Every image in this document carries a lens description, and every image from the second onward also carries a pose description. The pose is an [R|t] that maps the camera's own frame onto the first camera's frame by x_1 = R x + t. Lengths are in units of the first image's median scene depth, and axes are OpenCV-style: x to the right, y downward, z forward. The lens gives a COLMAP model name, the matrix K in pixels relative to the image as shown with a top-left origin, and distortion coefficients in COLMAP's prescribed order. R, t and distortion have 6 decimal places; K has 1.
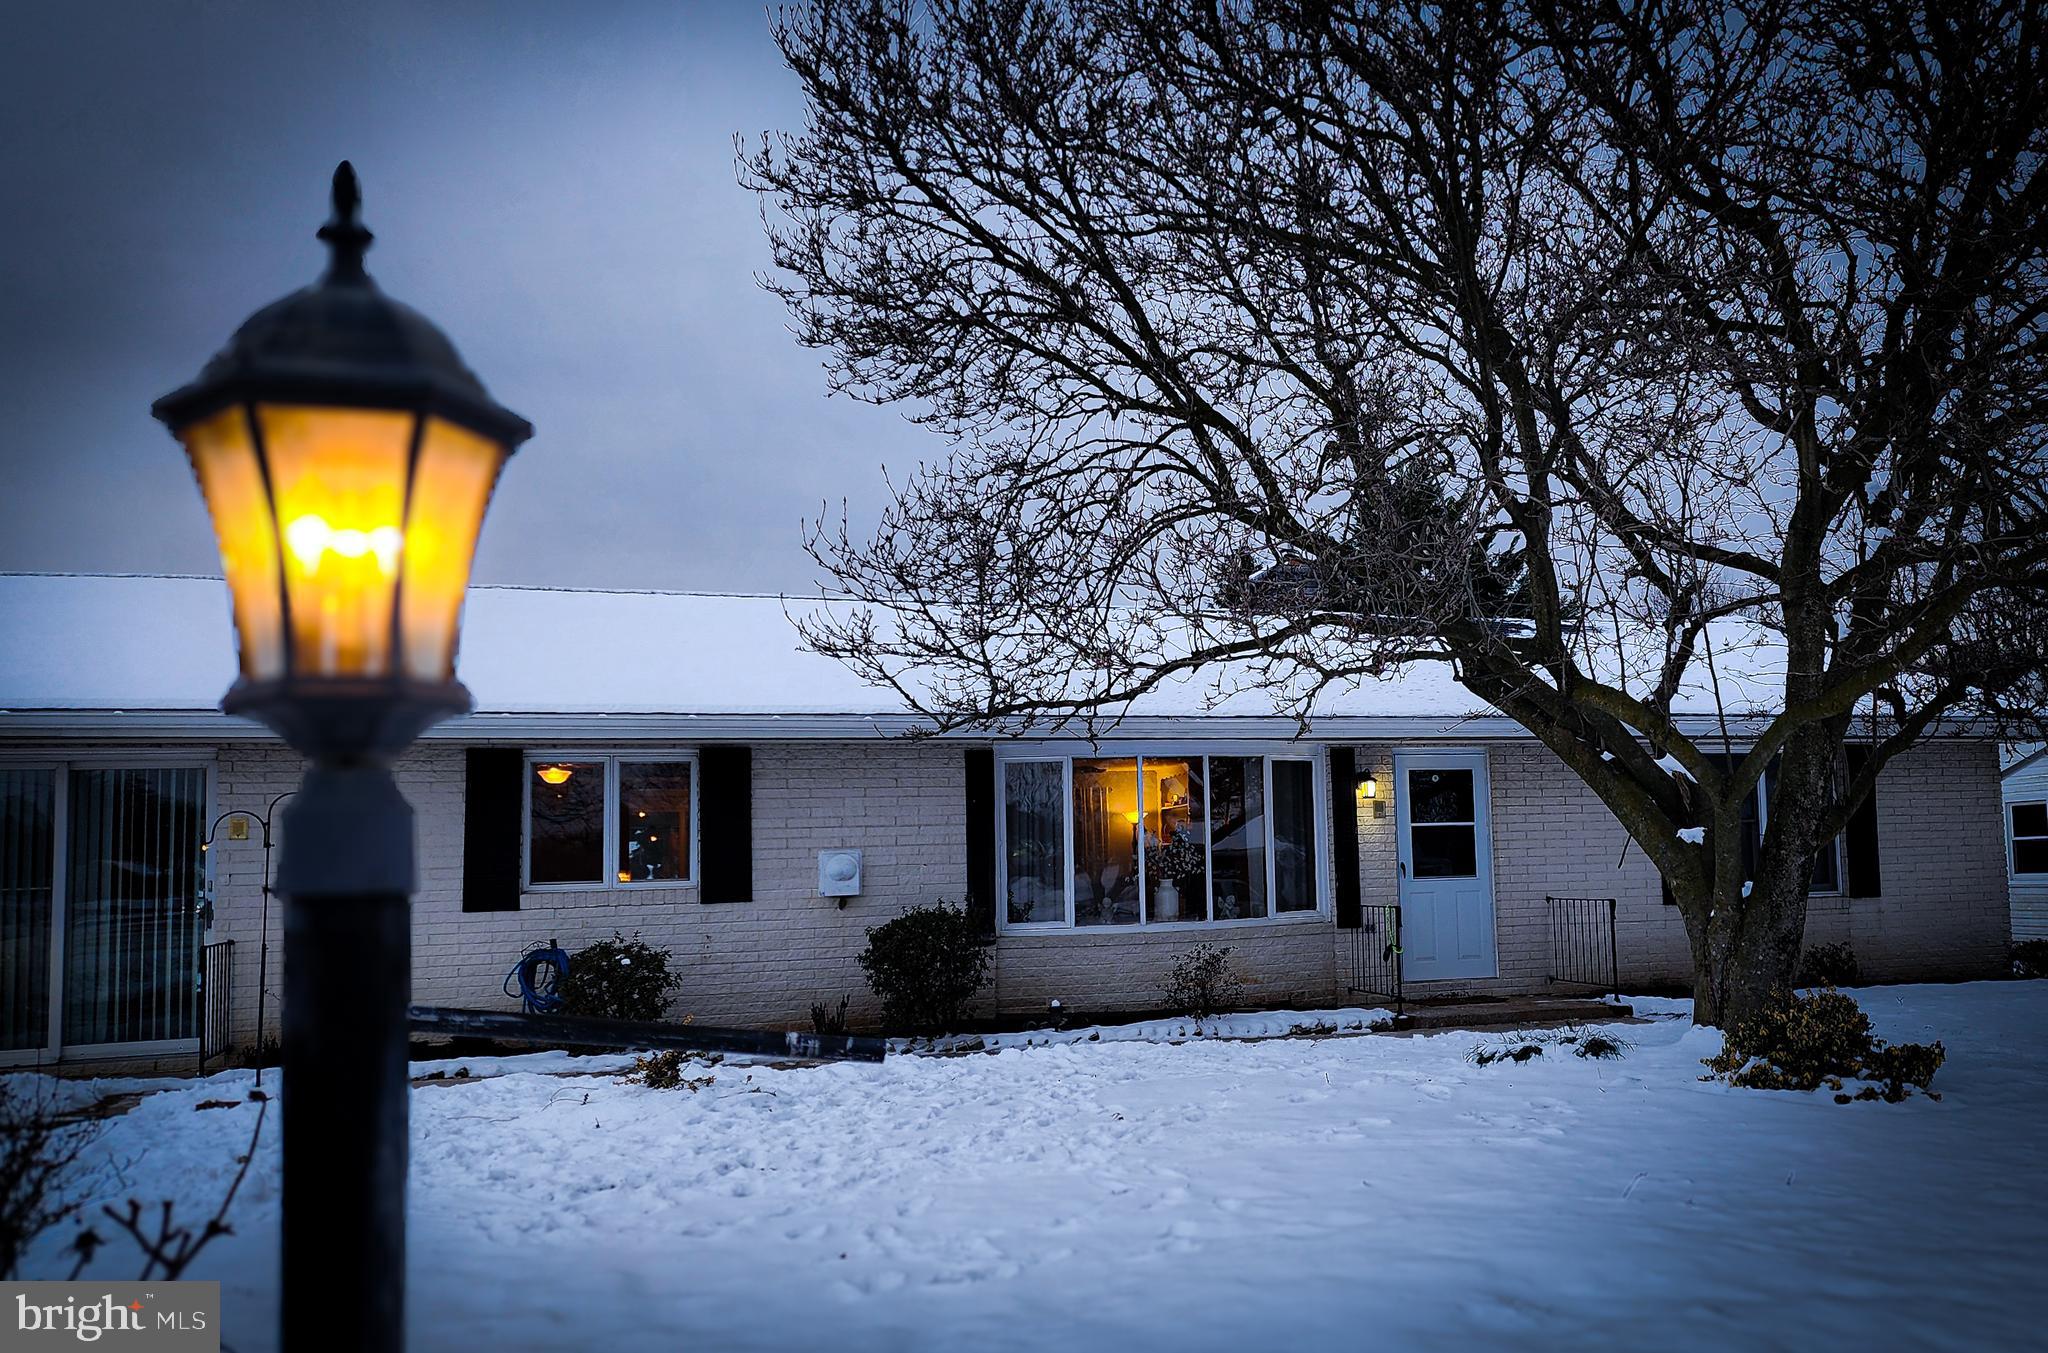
lens RADIAL K [[1350.8, 0, 1024.0], [0, 1350.8, 676.5], [0, 0, 1]] dist [0.026284, 0.071883]
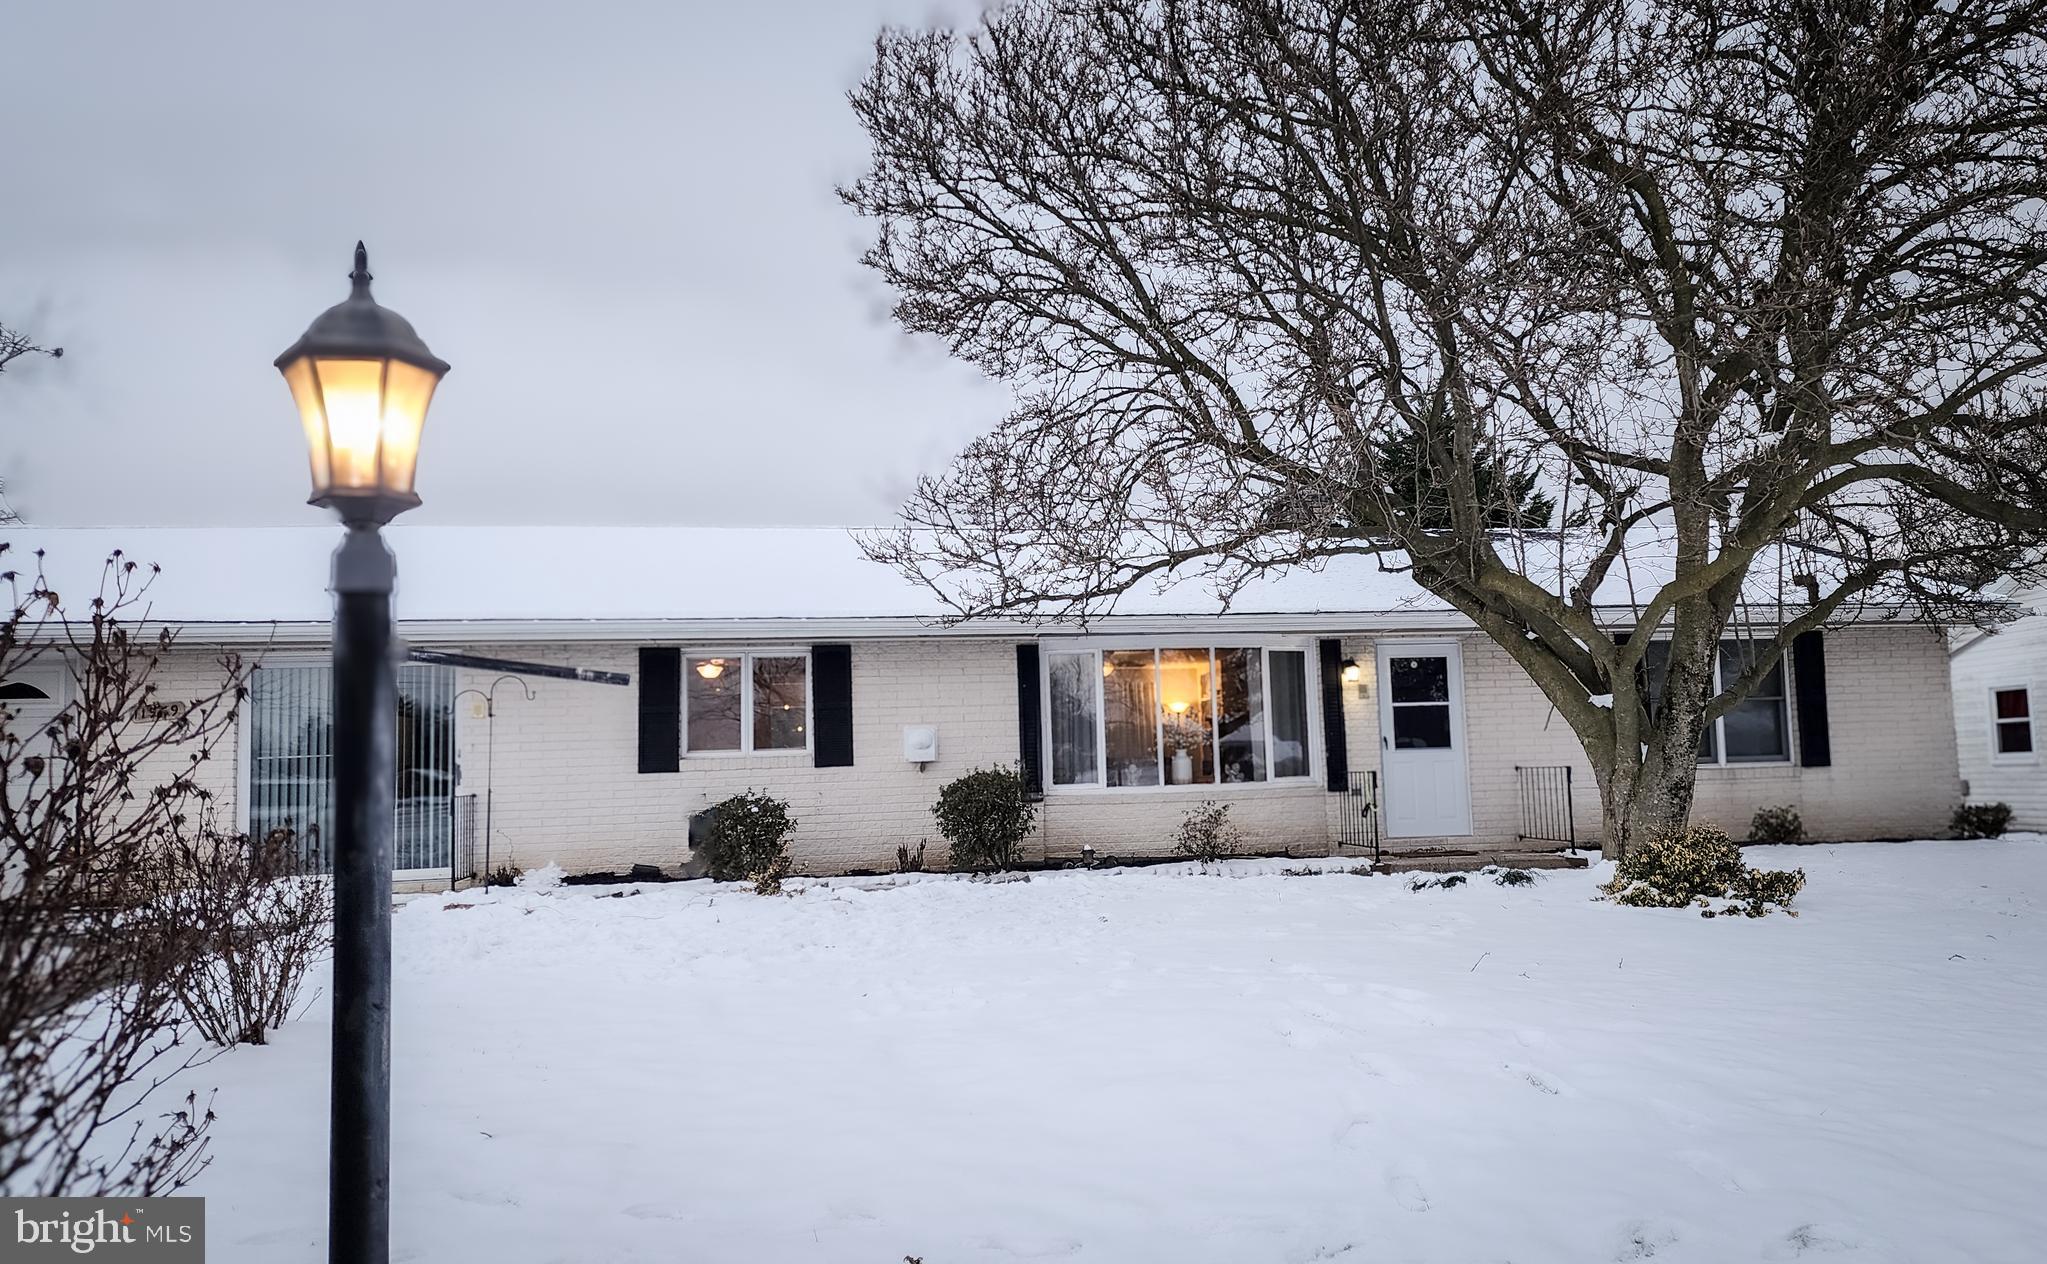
lens RADIAL K [[1261.3, 0, 1023.5], [0, 1261.3, 632.0], [0, 0, 1]] dist [0.083401, -0.000745]
pose [[0.986880, -0.013091, -0.160924, 0.161700], [0.013287, 0.999912, 0.000142, 0.046217], [0.160908, -0.002279, 0.986967, -0.155294]]
